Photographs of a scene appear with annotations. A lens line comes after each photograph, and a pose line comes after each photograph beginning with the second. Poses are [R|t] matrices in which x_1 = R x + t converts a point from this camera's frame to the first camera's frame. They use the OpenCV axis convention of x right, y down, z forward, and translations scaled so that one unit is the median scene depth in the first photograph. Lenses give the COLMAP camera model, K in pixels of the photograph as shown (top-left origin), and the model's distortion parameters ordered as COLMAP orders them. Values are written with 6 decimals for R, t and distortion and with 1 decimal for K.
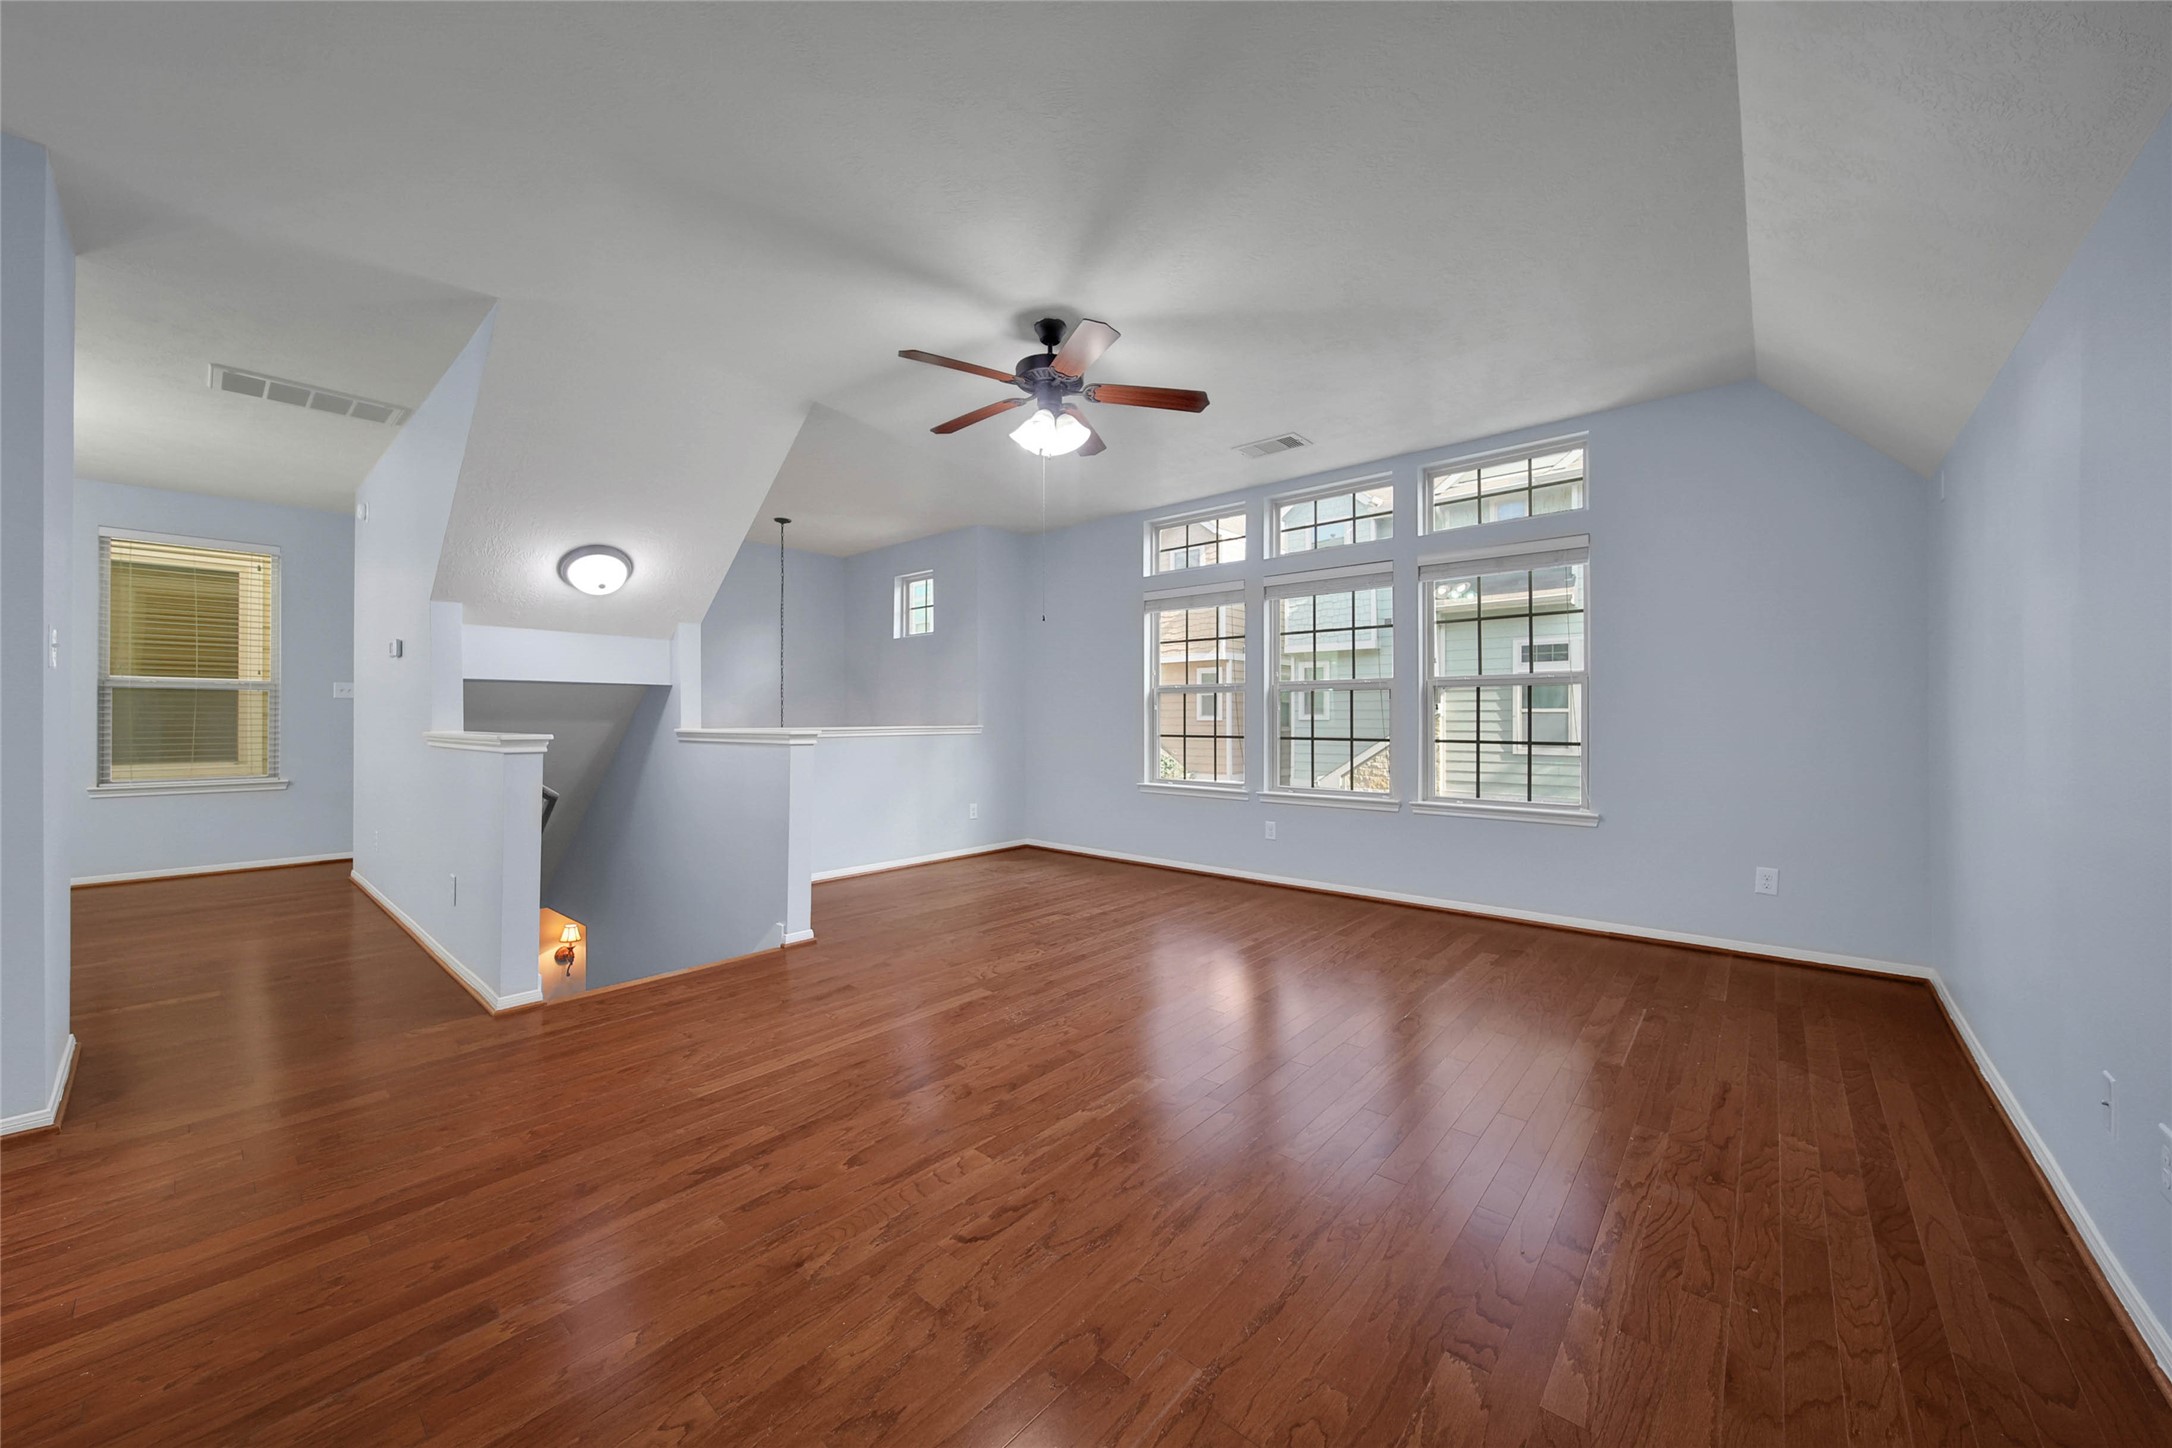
lens RADIAL K [[797.8, 0, 1083.3], [0, 797.8, 712.1], [0, 0, 1]] dist [-0.002081, -0.000353]
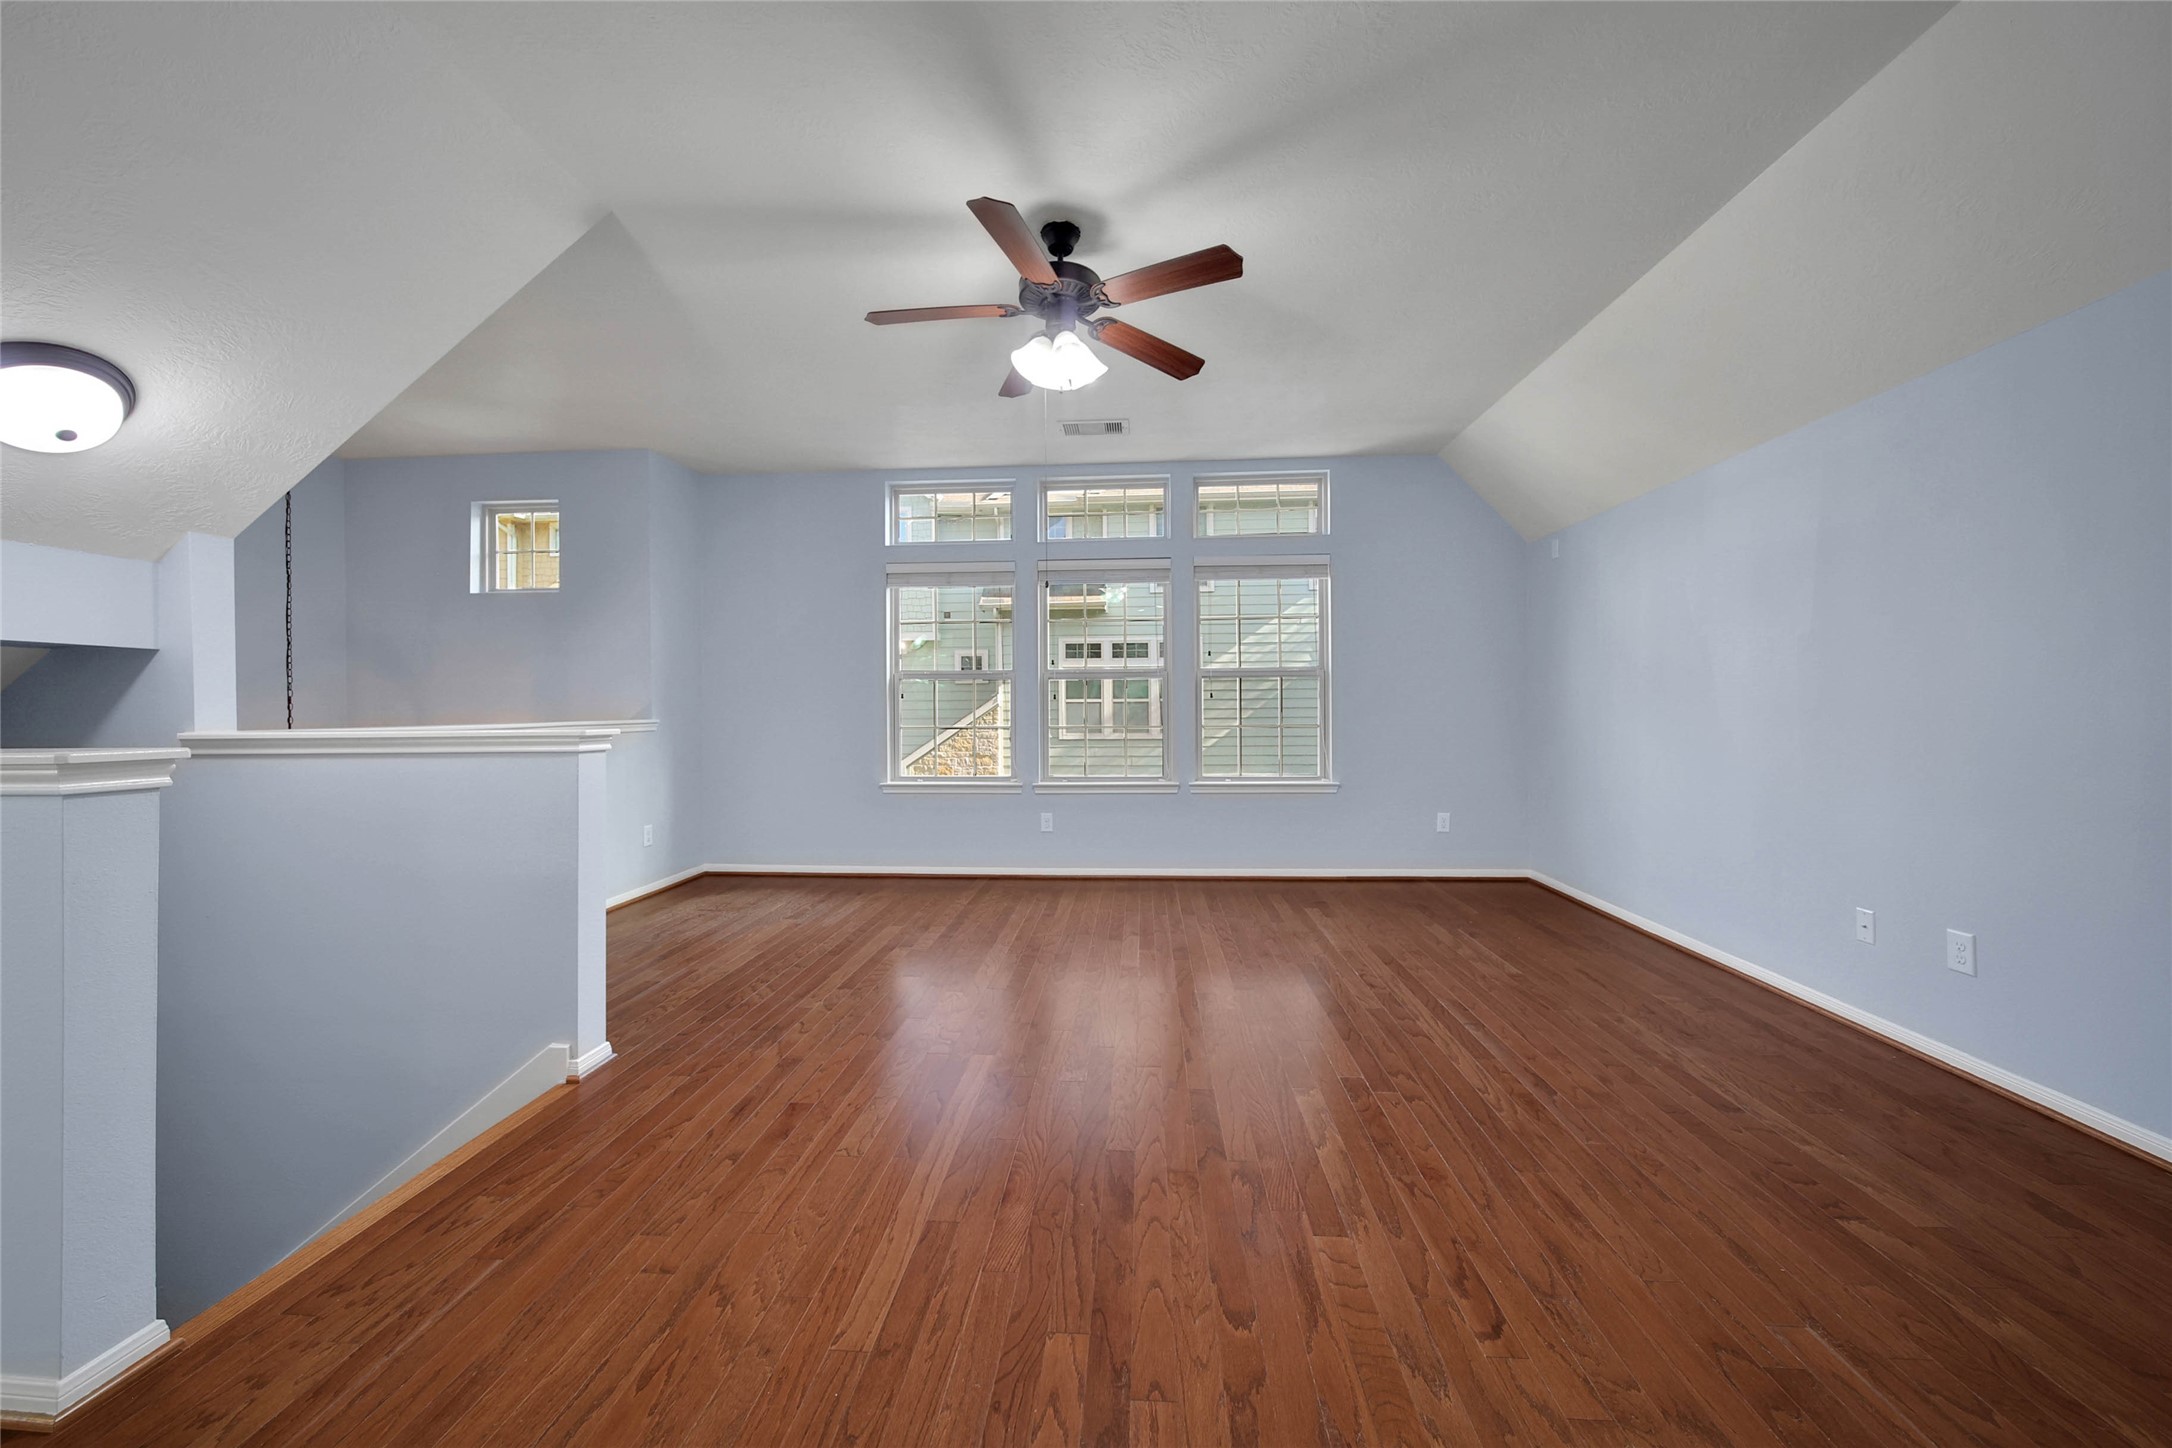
lens RADIAL K [[797.8, 0, 1097.7], [0, 797.8, 711.0], [0, 0, 1]] dist [-0.002081, -0.000353]
pose [[0.792307, -0.008935, 0.610057, -0.359031], [0.002677, 0.999934, 0.011168, 0.002112], [-0.610117, -0.007216, 0.792279, 0.222132]]
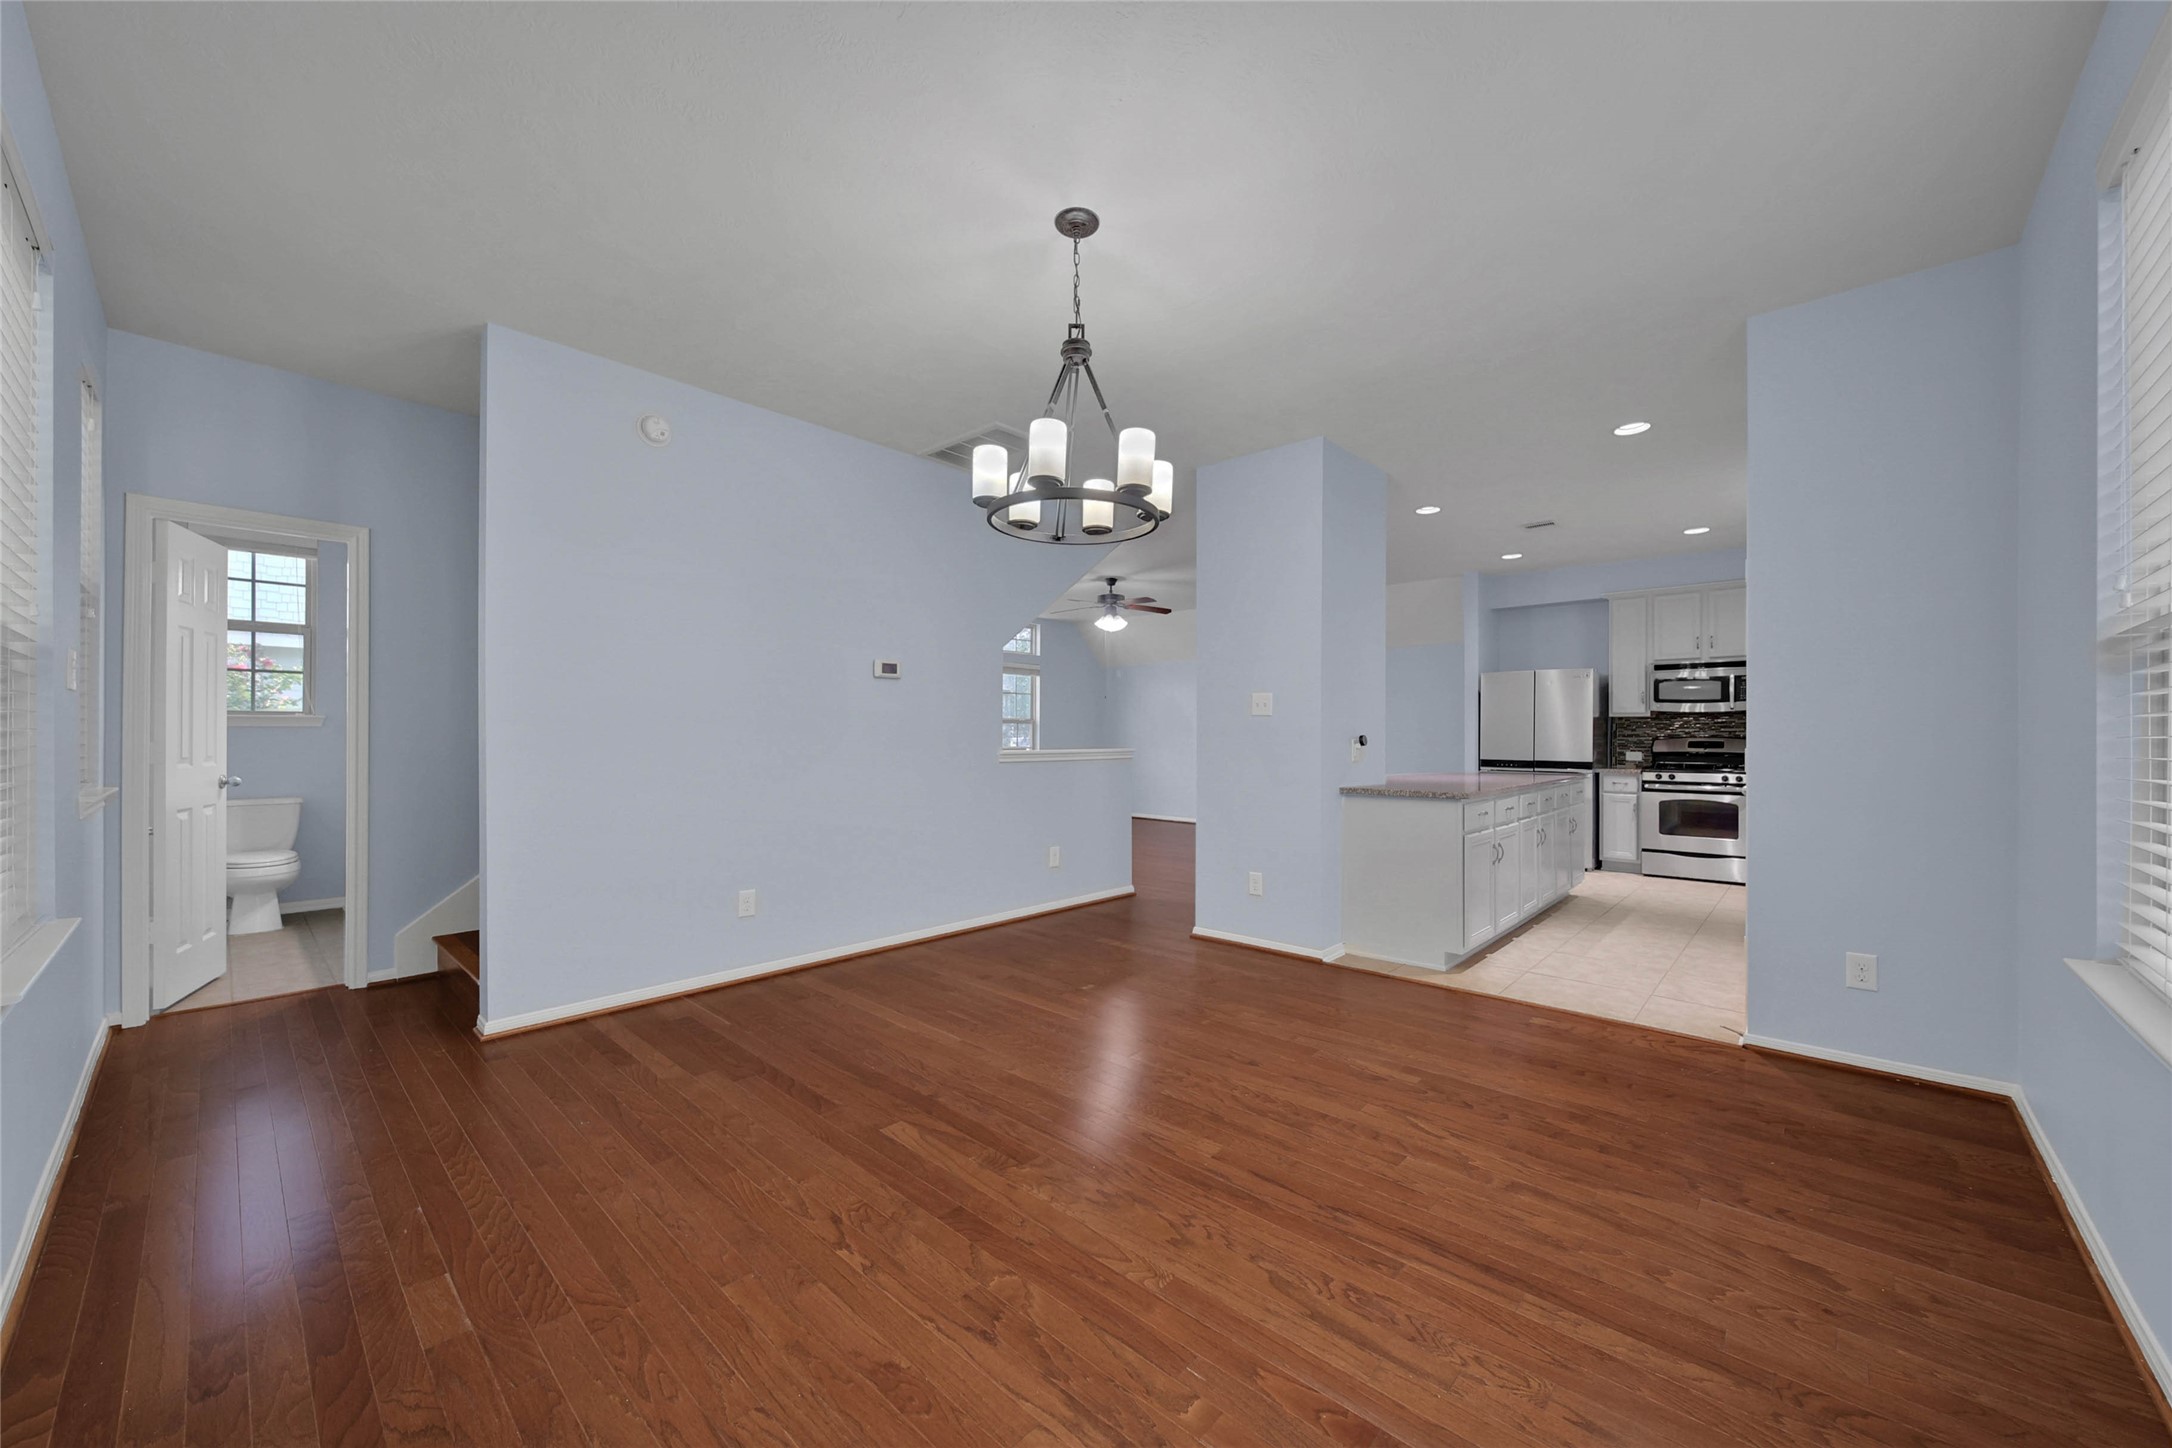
lens RADIAL K [[797.8, 0, 1079.0], [0, 797.8, 729.0], [0, 0, 1]] dist [-0.002081, -0.000353]
pose [[0.034698, 0.007511, 0.999370, -1.761069], [-0.012221, 0.999900, -0.007090, -0.003299], [-0.999323, -0.011967, 0.034786, 0.713327]]
